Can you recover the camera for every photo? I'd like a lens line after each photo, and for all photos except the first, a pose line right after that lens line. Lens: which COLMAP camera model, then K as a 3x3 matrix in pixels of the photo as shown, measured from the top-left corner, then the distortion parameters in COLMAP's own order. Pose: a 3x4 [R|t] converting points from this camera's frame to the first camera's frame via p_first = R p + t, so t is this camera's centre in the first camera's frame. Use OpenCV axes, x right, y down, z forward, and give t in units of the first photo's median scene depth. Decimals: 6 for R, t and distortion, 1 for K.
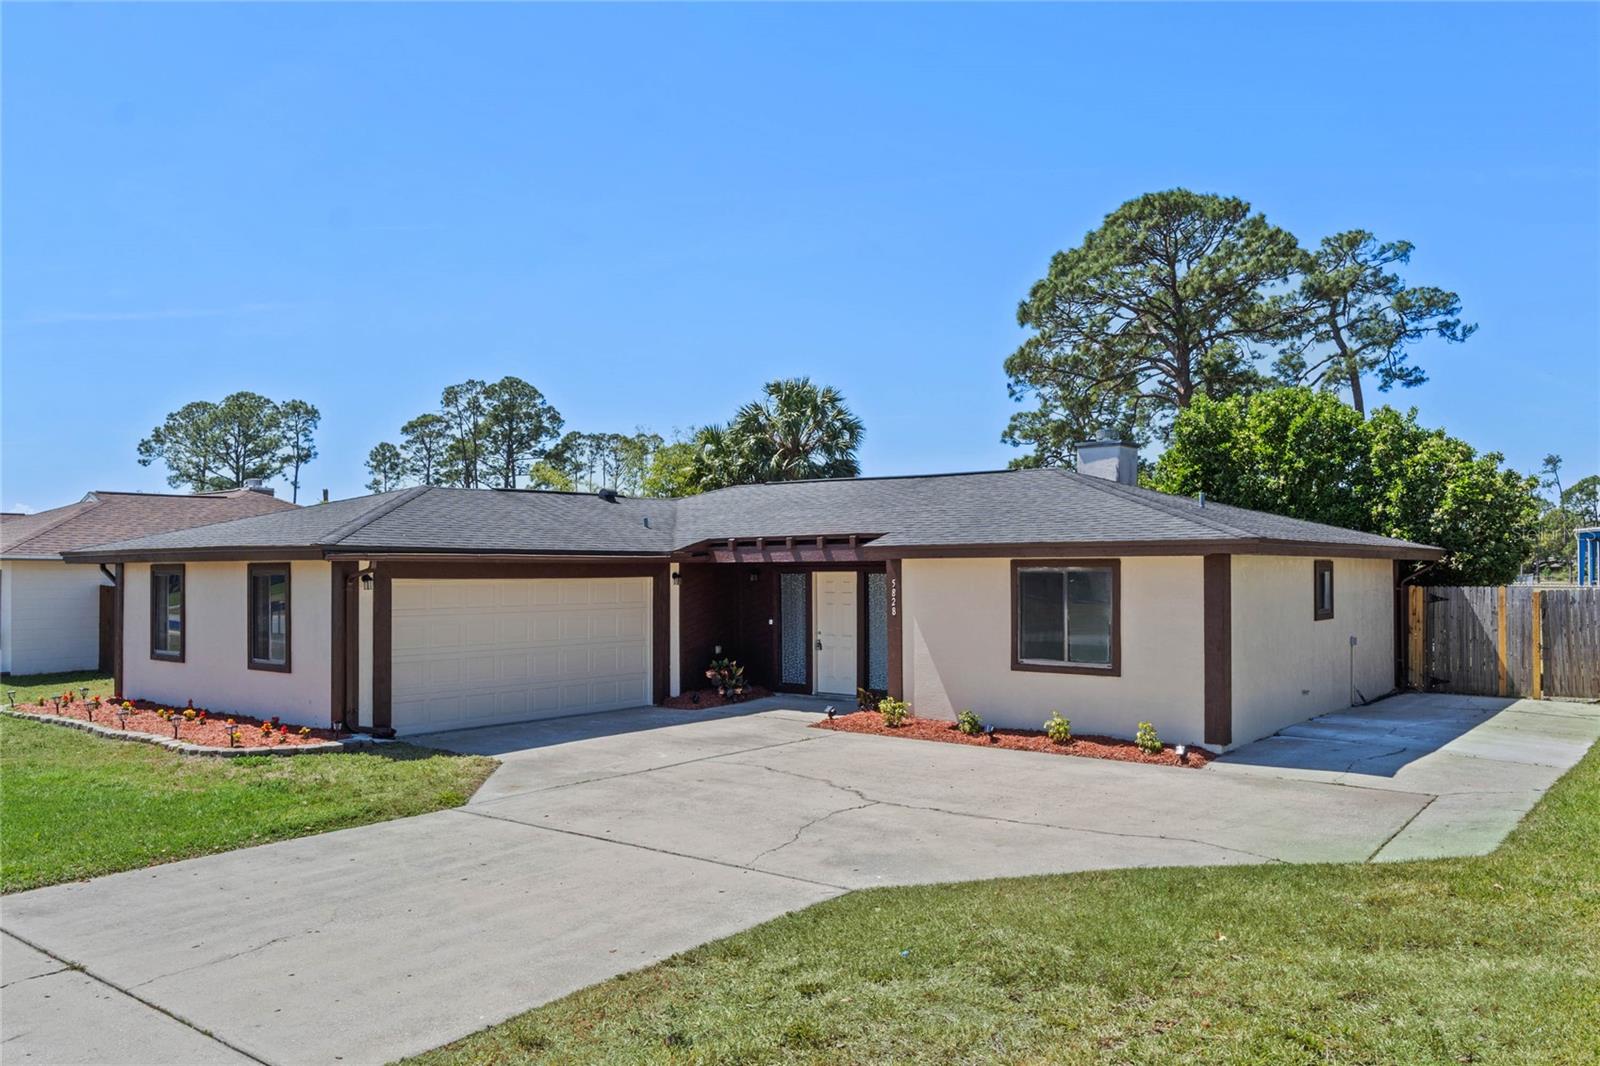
lens RADIAL K [[1182.2, 0, 788.8], [0, 1182.2, 542.8], [0, 0, 1]] dist [0.001401, -0.003308]
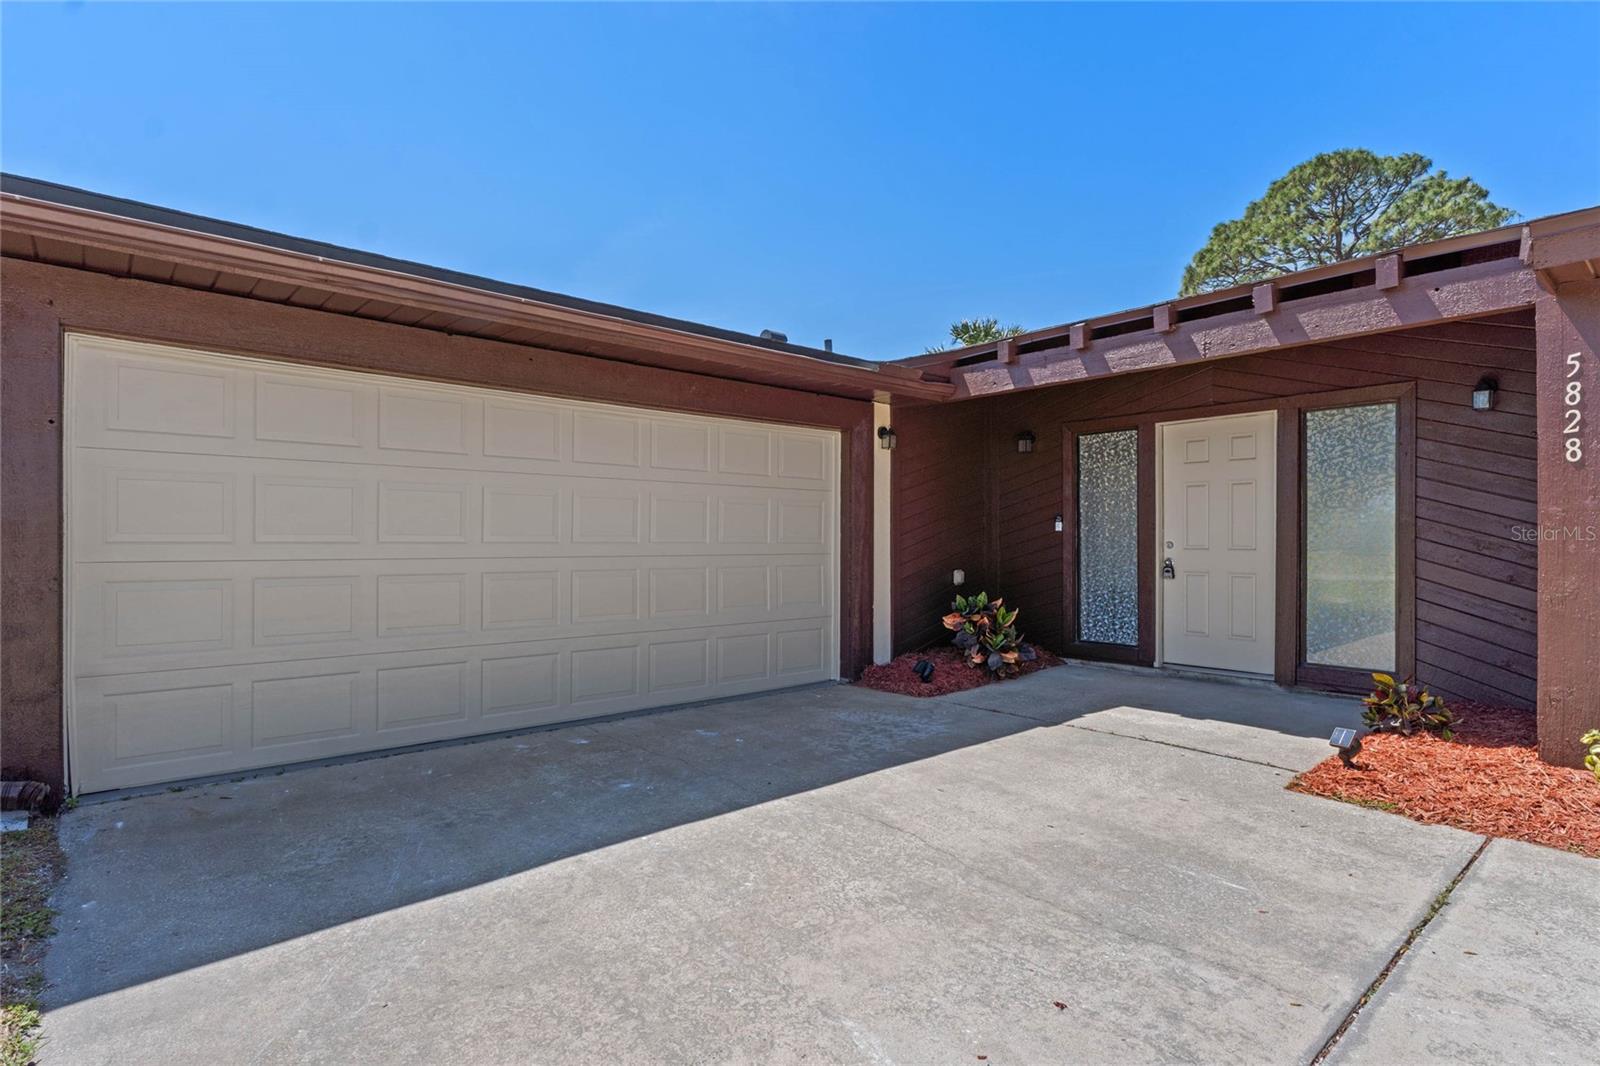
lens RADIAL K [[819.2, 0, 803.7], [0, 819.2, 532.4], [0, 0, 1]] dist [-0.002462, -0.000234]
pose [[0.987573, 0.005087, -0.157077, -0.073709], [-0.002964, 0.999901, 0.013748, 0.067148], [0.157132, -0.013112, 0.987491, 0.636521]]
